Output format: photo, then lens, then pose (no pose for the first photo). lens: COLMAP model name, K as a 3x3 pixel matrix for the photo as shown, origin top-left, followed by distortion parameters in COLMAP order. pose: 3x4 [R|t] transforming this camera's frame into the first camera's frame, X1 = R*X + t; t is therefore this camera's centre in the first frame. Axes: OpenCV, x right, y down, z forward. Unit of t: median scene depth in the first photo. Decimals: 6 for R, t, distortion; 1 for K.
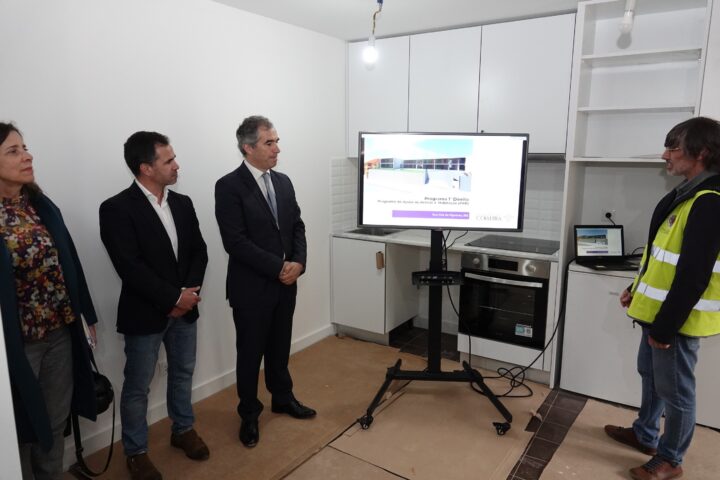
lens RADIAL K [[504.5, 0, 361.6], [0, 504.5, 233.6], [0, 0, 1]] dist [0.007267, -0.006583]
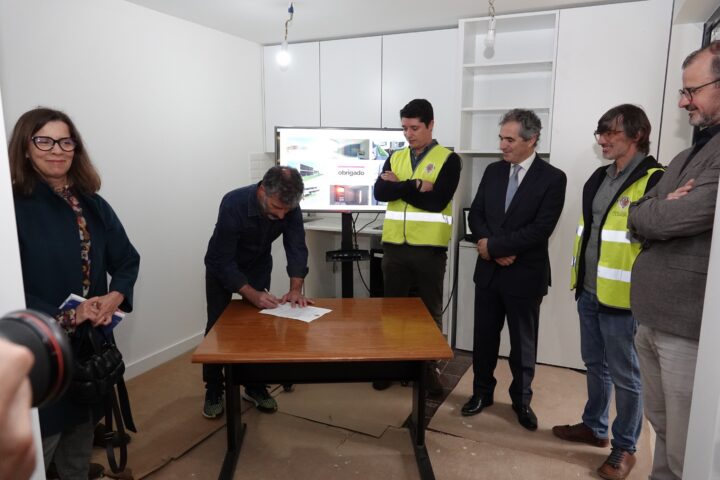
lens RADIAL K [[504.5, 0, 365.7], [0, 504.5, 235.4], [0, 0, 1]] dist [0.007267, -0.006583]
pose [[0.986378, -0.025363, 0.162525, 0.004934], [0.026355, 0.999645, -0.003954, 0.046534], [-0.162367, 0.008183, 0.986697, -0.125428]]
